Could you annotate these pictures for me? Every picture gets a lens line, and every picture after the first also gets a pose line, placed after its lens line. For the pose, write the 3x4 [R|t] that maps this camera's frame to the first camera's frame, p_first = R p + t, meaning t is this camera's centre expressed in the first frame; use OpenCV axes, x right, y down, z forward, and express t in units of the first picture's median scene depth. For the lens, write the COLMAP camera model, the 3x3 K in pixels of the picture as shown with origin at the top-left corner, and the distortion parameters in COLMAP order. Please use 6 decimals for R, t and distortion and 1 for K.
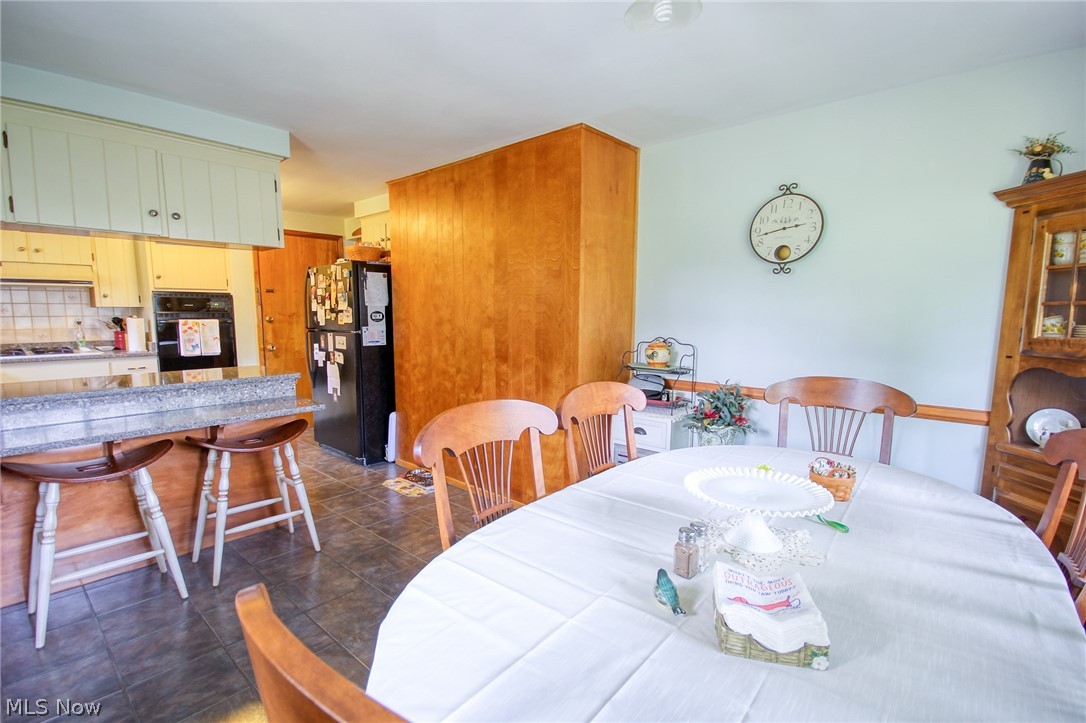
lens RADIAL K [[501.0, 0, 549.3], [0, 501.0, 367.6], [0, 0, 1]] dist [0.003125, -0.005045]
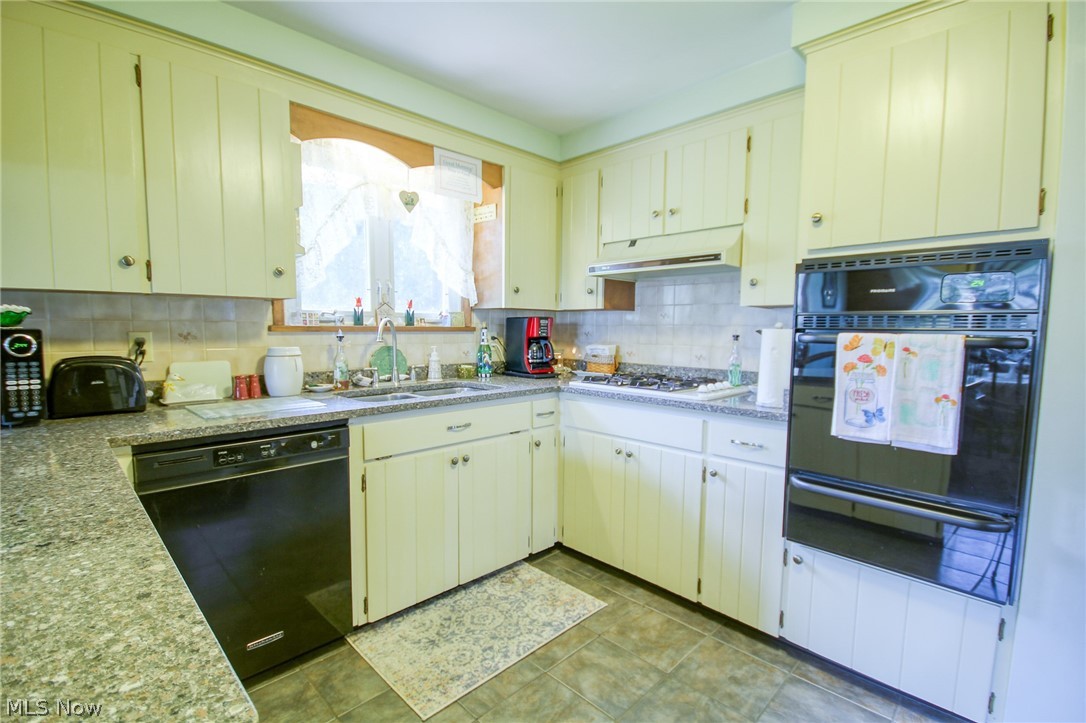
lens RADIAL K [[501.0, 0, 531.5], [0, 501.0, 367.8], [0, 0, 1]] dist [0.003125, -0.005045]
pose [[-0.072502, 0.076865, -0.994402, -0.493525], [-0.118140, 0.989345, 0.085088, -0.100421], [0.990347, 0.123648, -0.062648, 1.071756]]
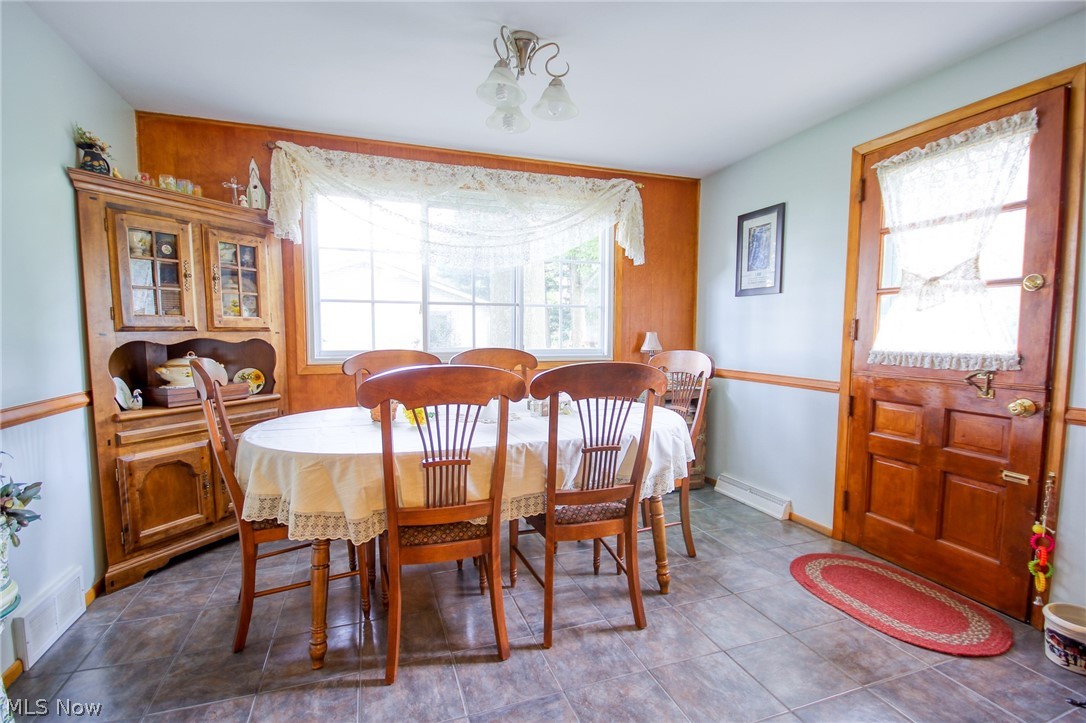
lens RADIAL K [[501.0, 0, 538.1], [0, 501.0, 367.0], [0, 0, 1]] dist [0.003125, -0.005045]
pose [[-0.871828, -0.041913, 0.488015, -0.220733], [0.046697, 0.984682, 0.167993, -0.048361], [-0.487581, 0.169250, -0.856516, 0.801615]]
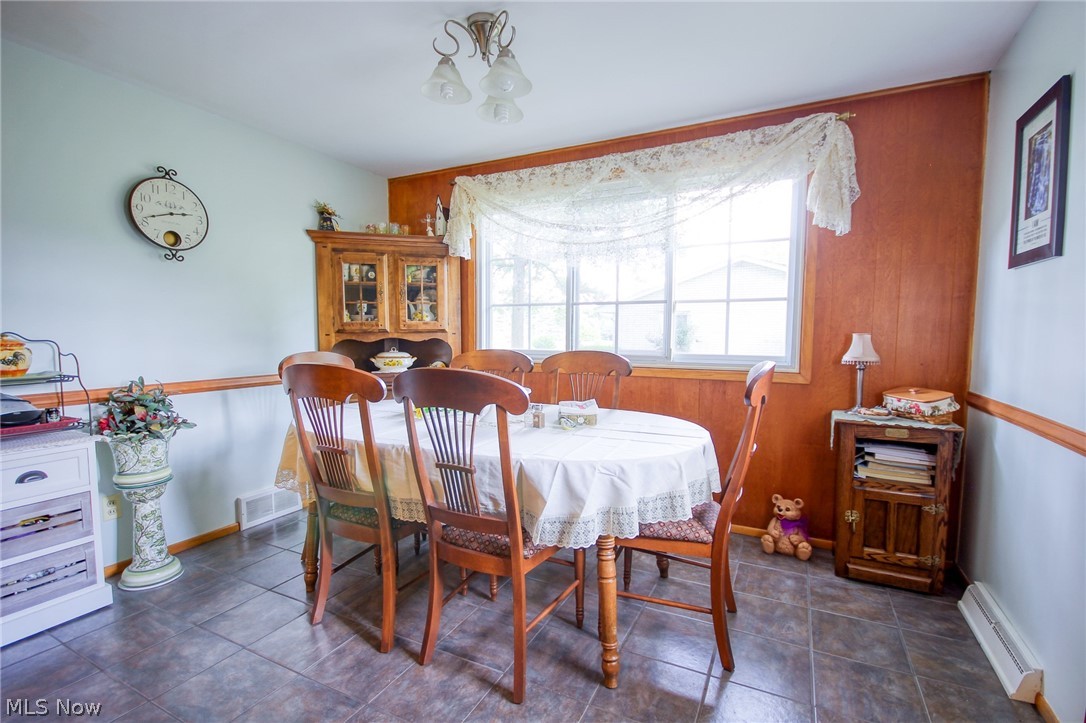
lens RADIAL K [[501.0, 0, 542.6], [0, 501.0, 366.6], [0, 0, 1]] dist [0.003125, -0.005045]
pose [[-0.252623, -0.073938, 0.964736, -0.458063], [0.104096, 0.989212, 0.103072, -0.007547], [-0.961949, 0.126463, -0.242201, 0.399217]]
